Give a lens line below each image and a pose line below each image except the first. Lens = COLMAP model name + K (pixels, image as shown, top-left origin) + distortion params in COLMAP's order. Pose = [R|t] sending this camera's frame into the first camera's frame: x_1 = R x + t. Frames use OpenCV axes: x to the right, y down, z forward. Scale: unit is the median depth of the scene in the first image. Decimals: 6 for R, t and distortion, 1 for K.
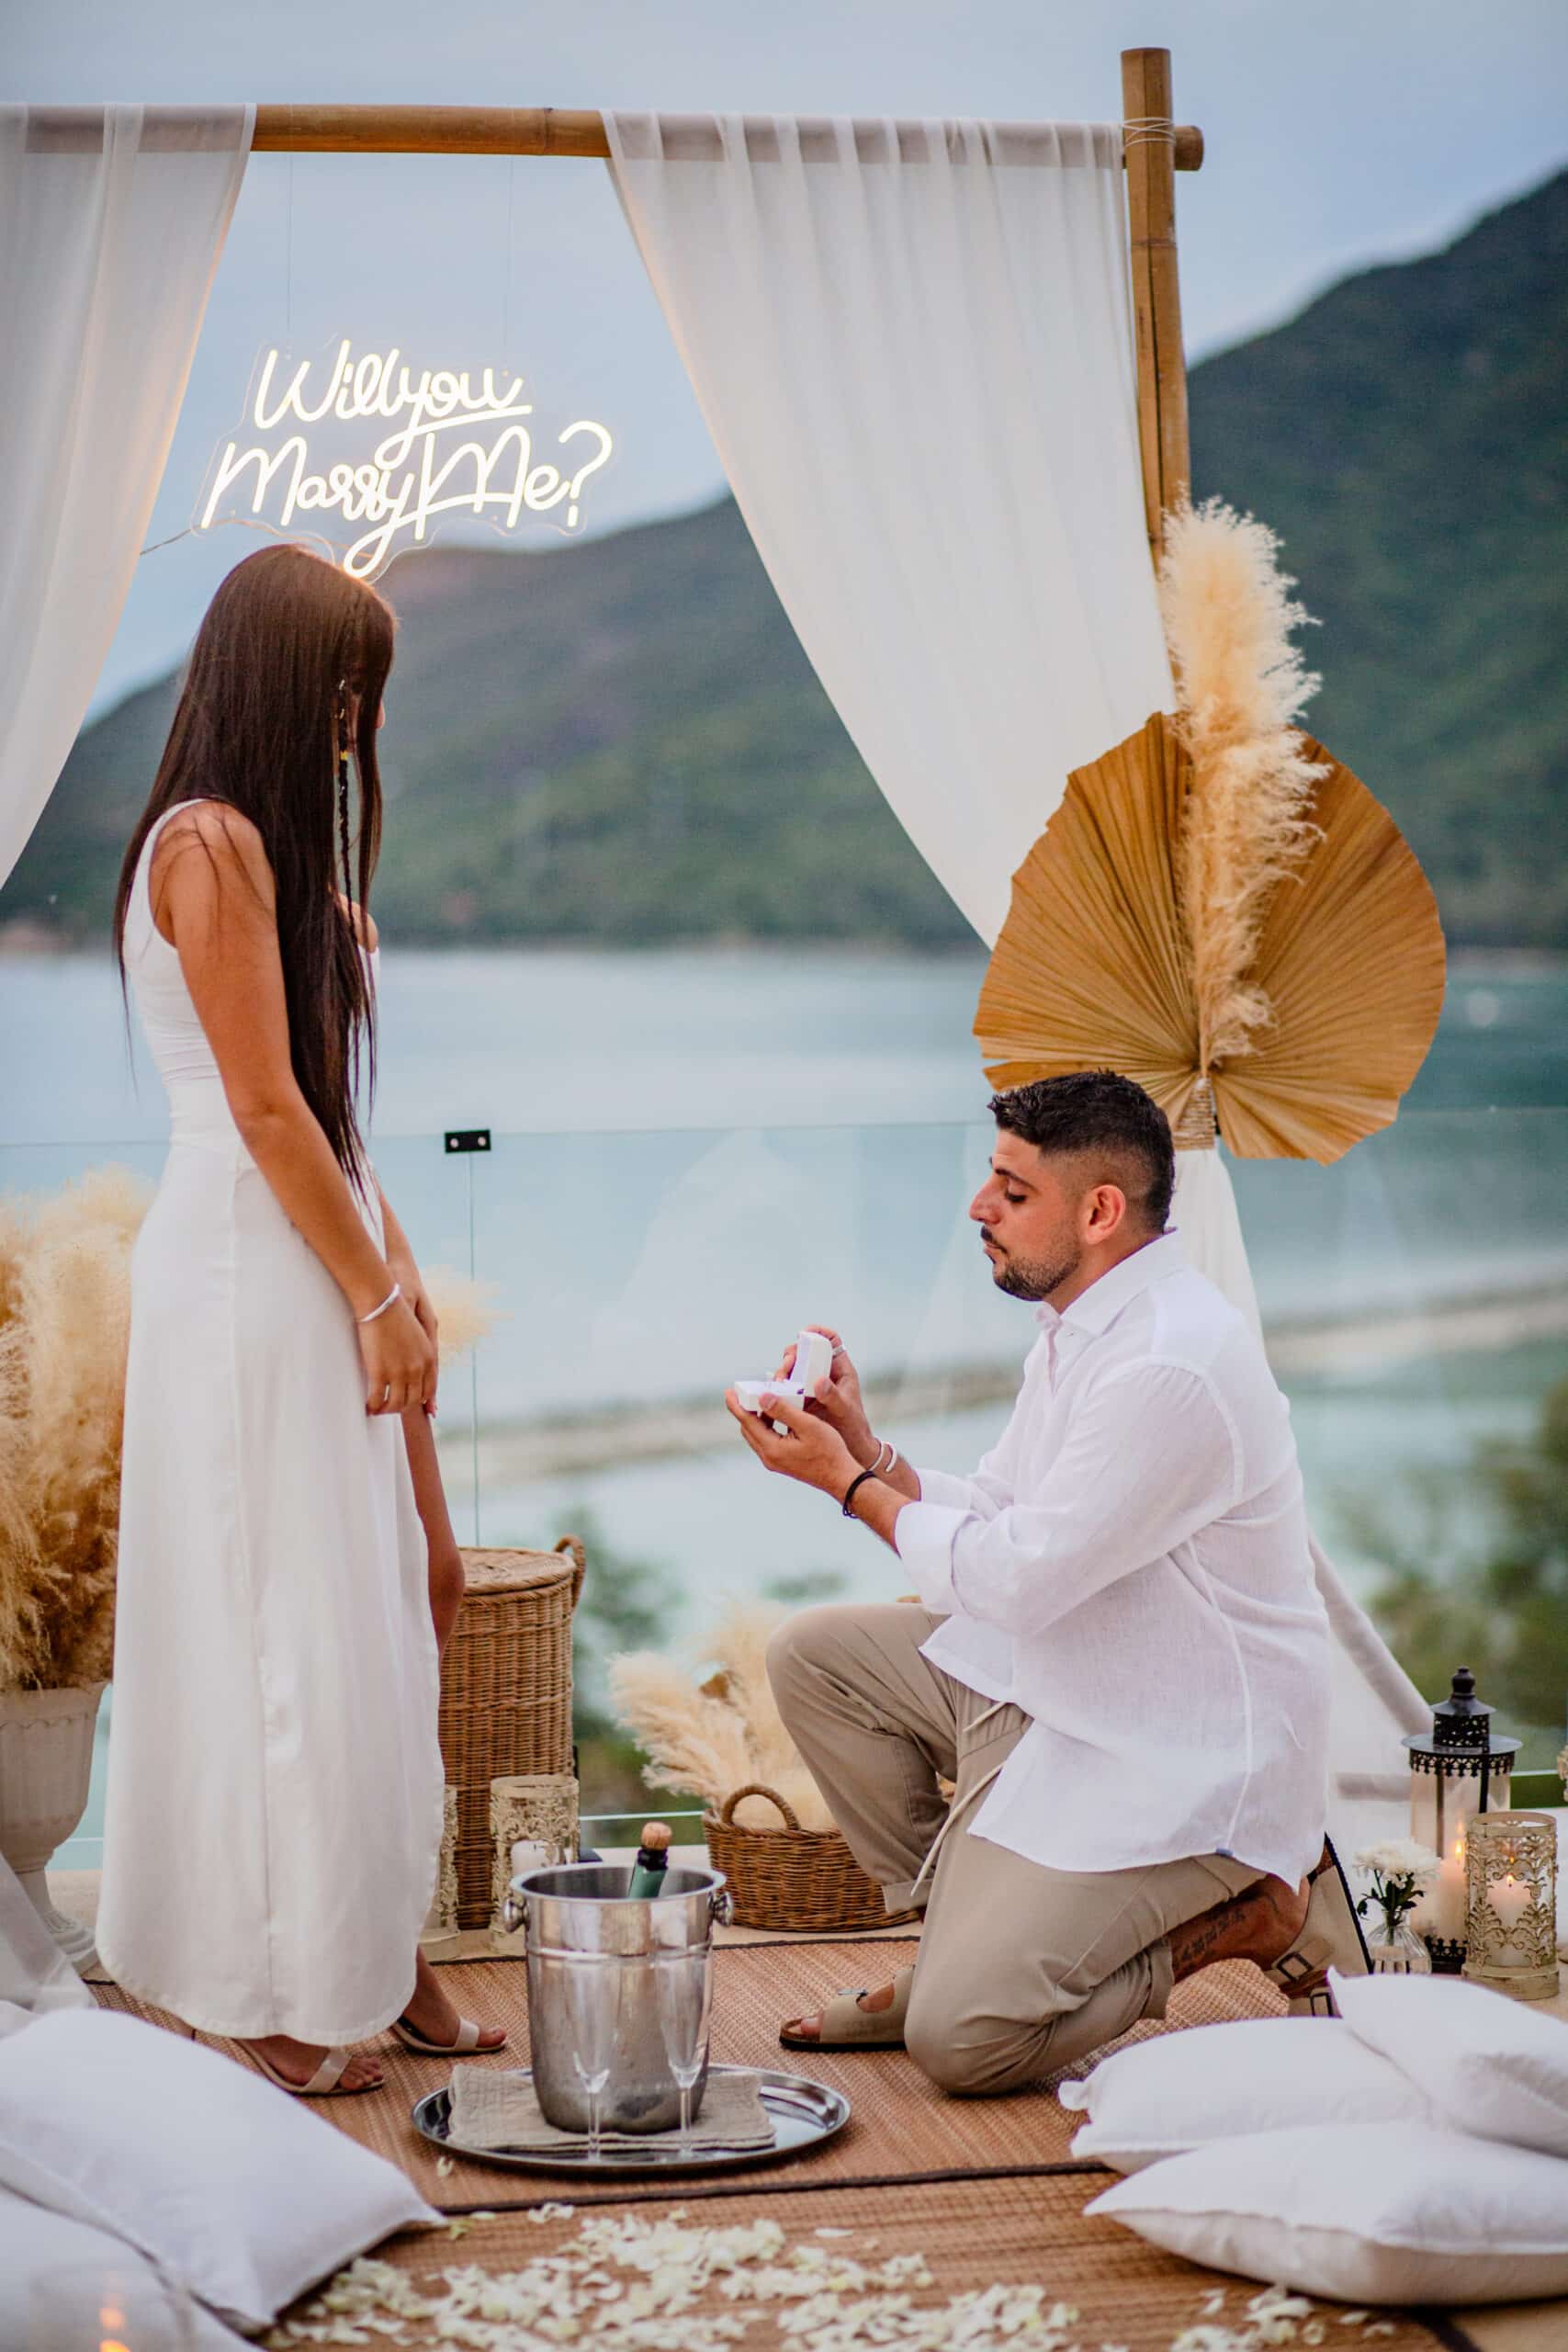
lens RADIAL K [[6401.0, 0, 784.0], [0, 6401.0, 1176.0], [0, 0, 1]] dist [-0.053166, -1.027203]
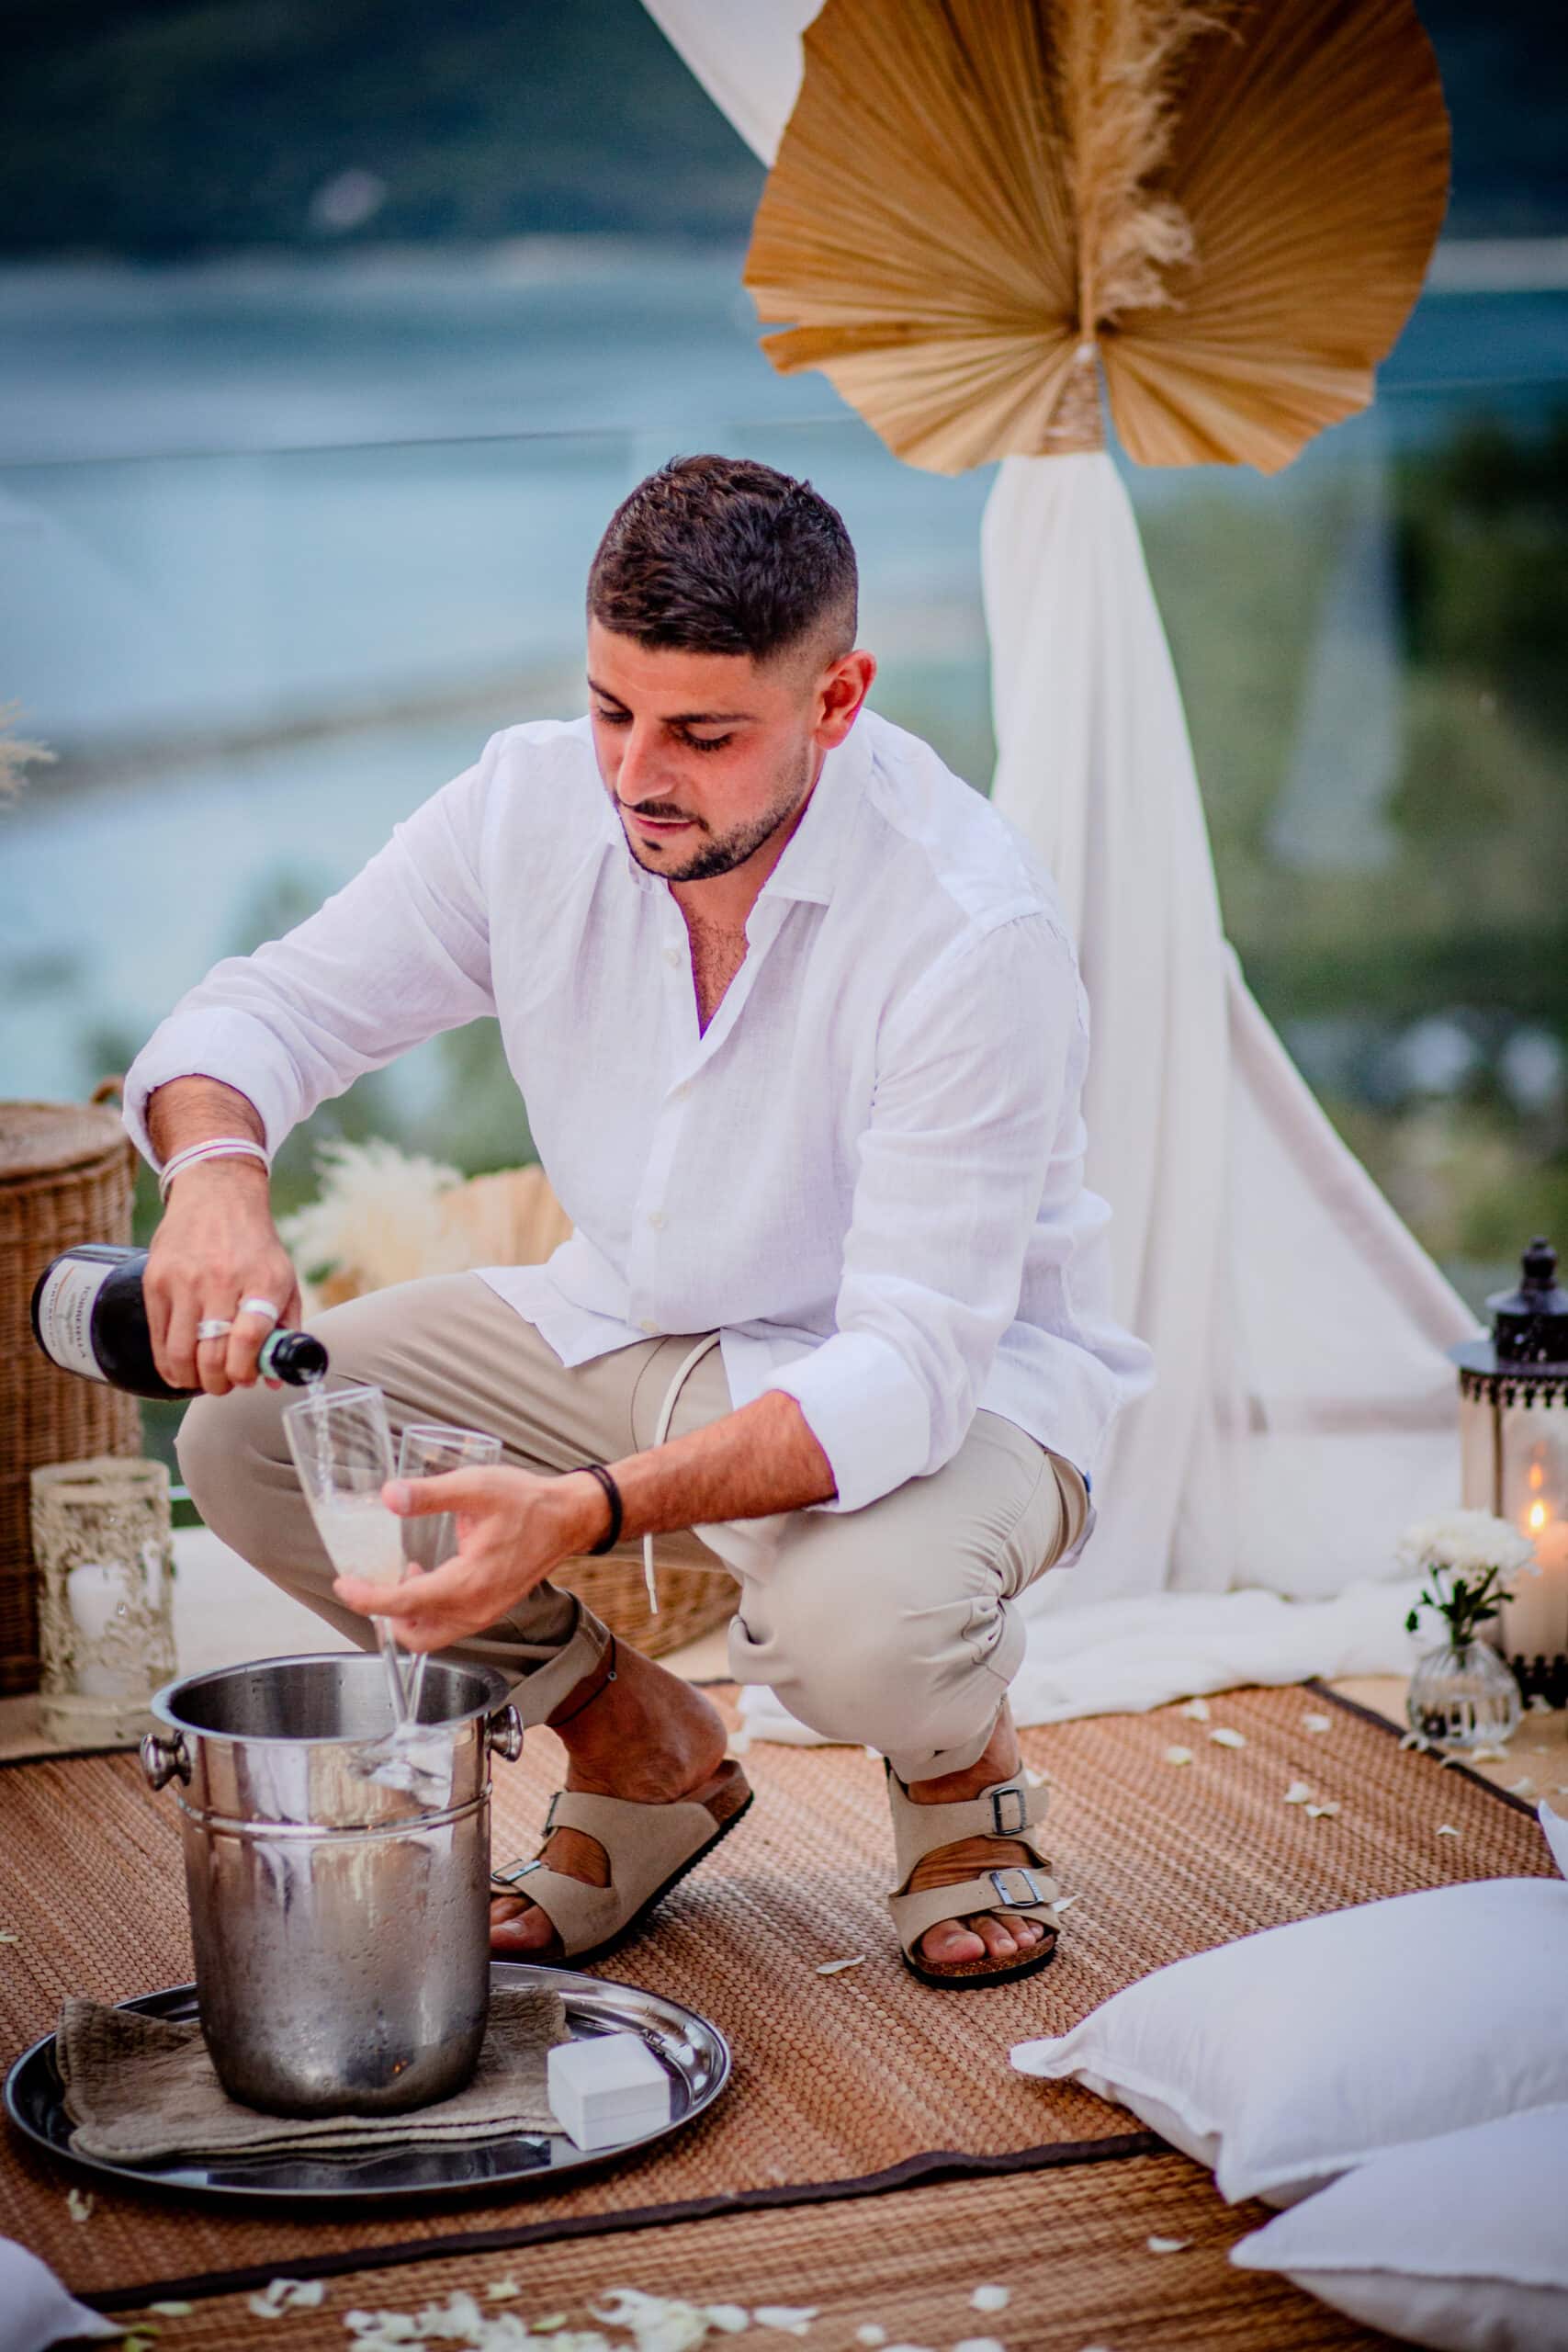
lens RADIAL K [[6401.0, 0, 784.0], [0, 6401.0, 1176.0], [0, 0, 1]] dist [-0.053166, -1.027203]
pose [[0.990530, -0.043385, 0.130258, -0.053442], [0.029985, 0.994216, 0.103126, 0.000781], [-0.133979, -0.098244, 0.986102, 0.361171]]
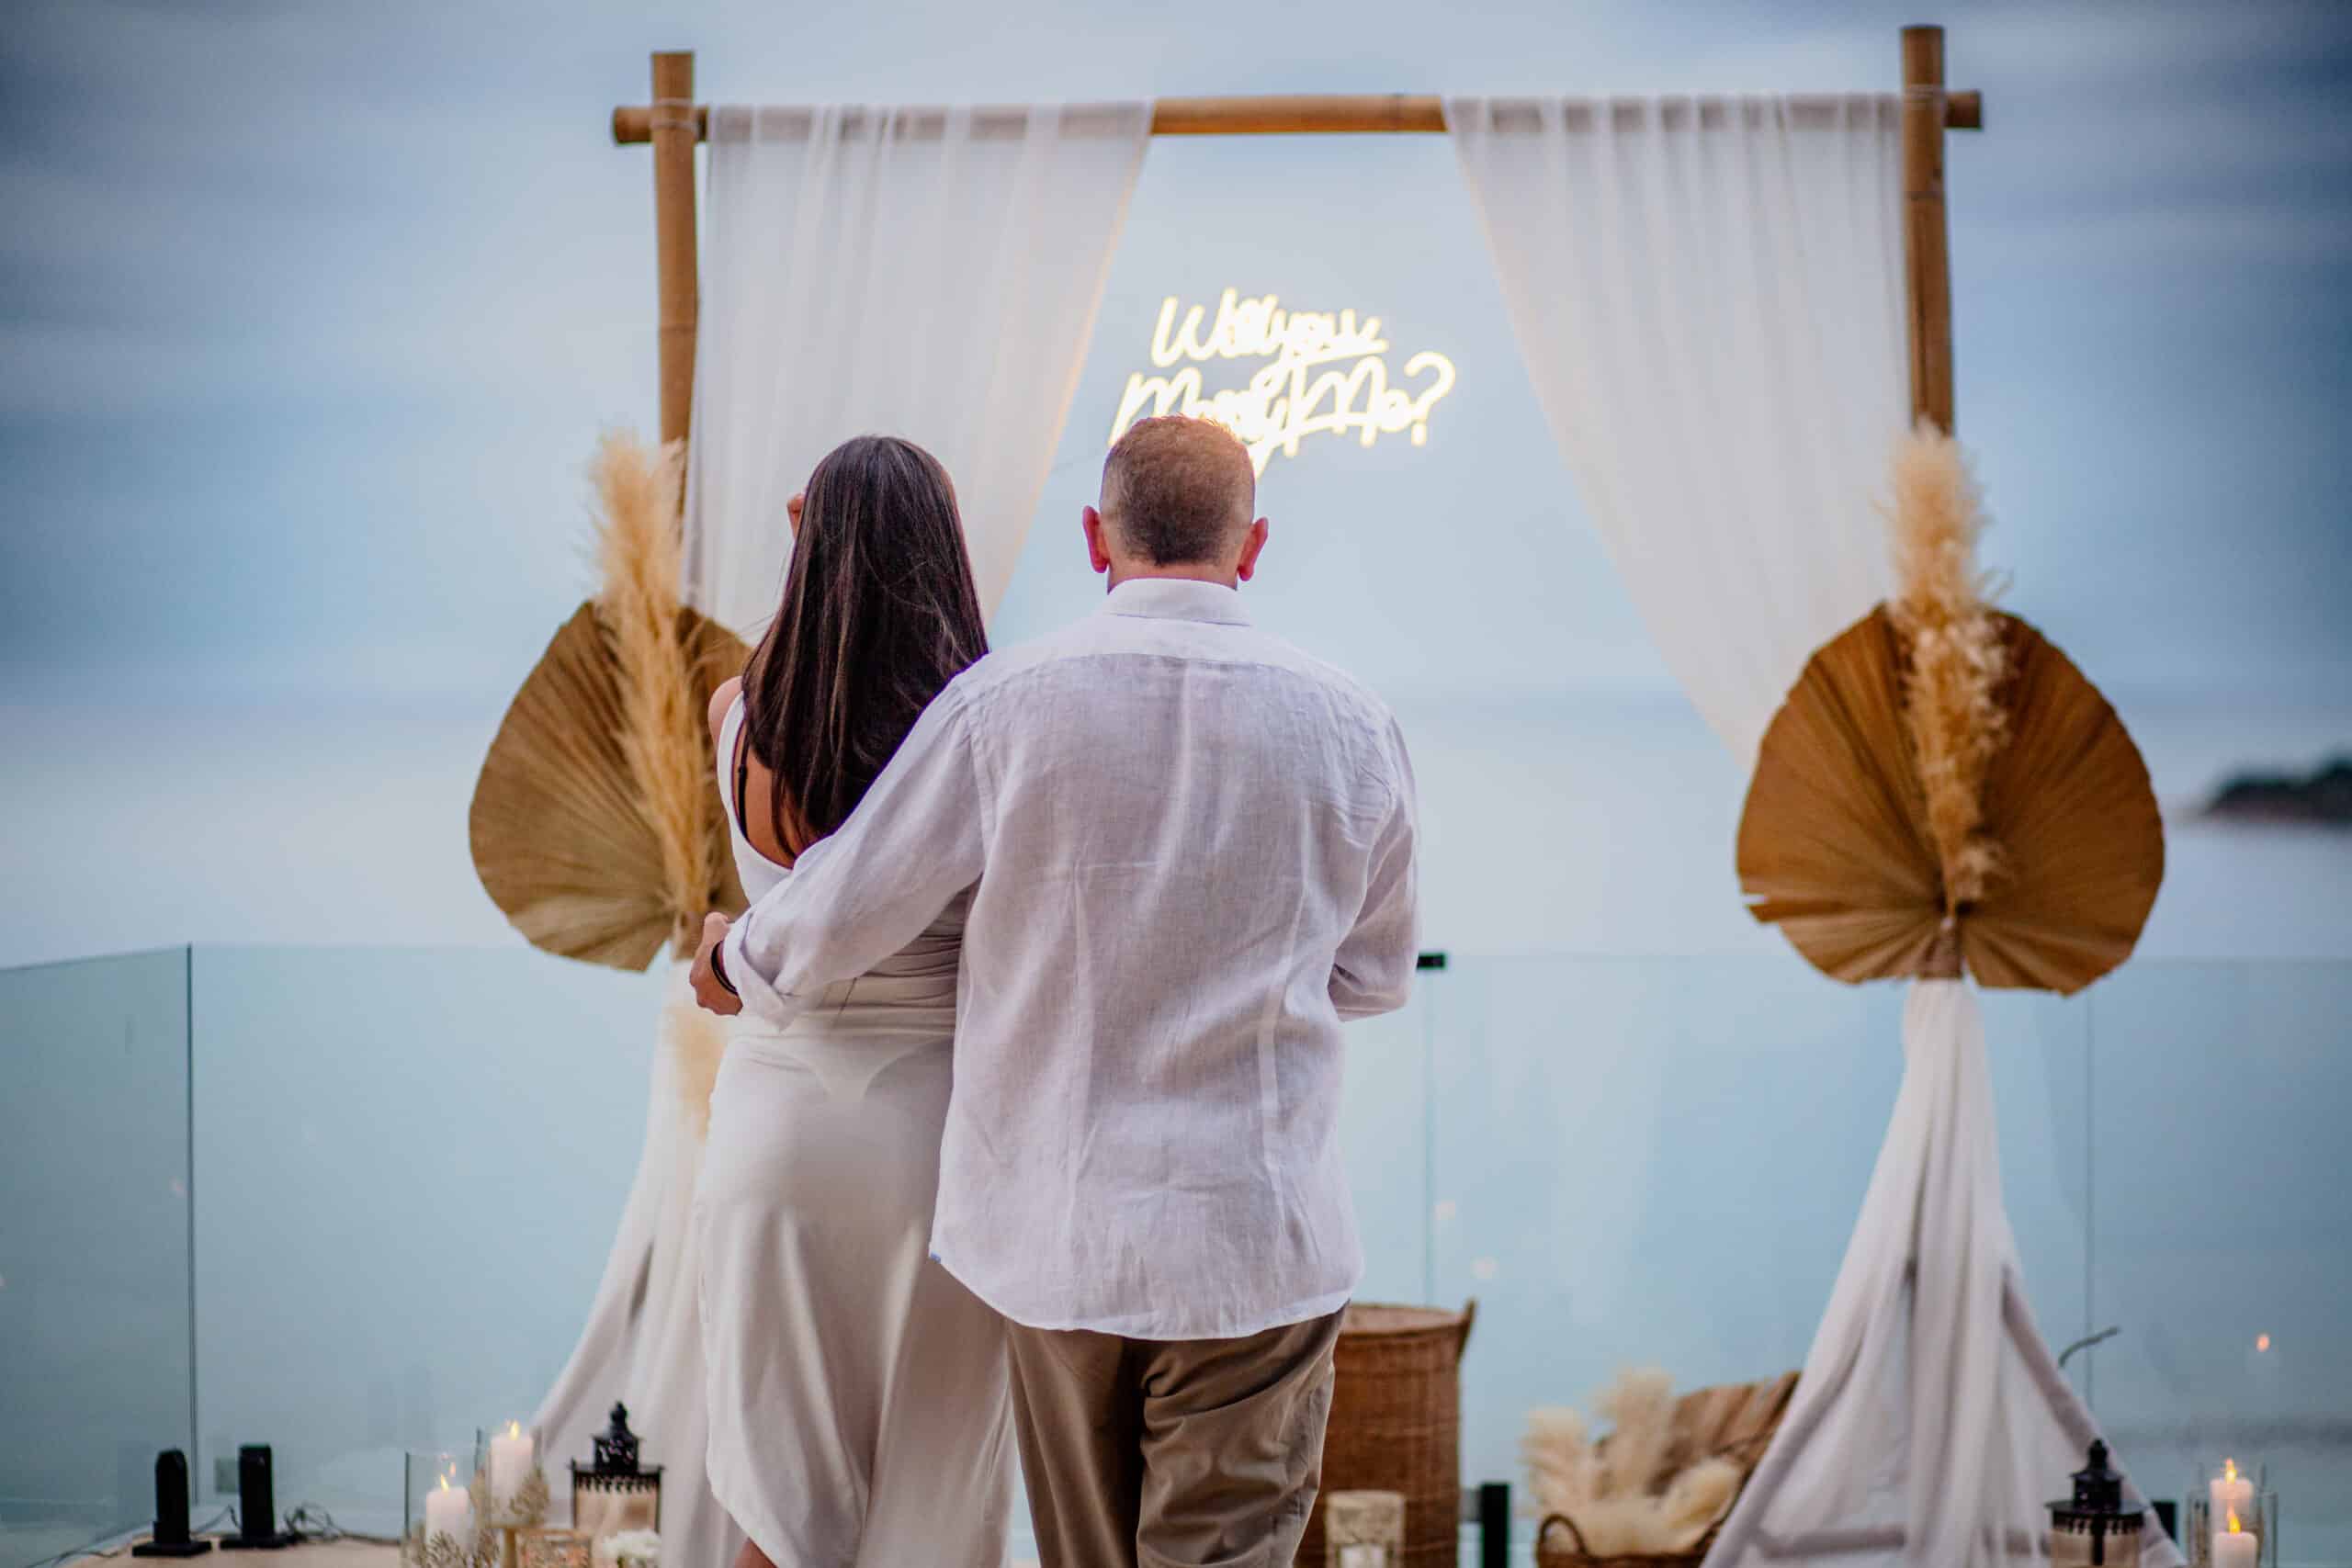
lens RADIAL K [[6401.0, 0, 1176.0], [0, 6401.0, 784.0], [0, 0, 1]] dist [-0.053166, -1.027203]
pose [[0.923101, 0.015101, -0.384261, 0.382652], [-0.031742, 0.998811, -0.037000, 0.007493], [0.383245, 0.046352, 0.922483, -0.113941]]
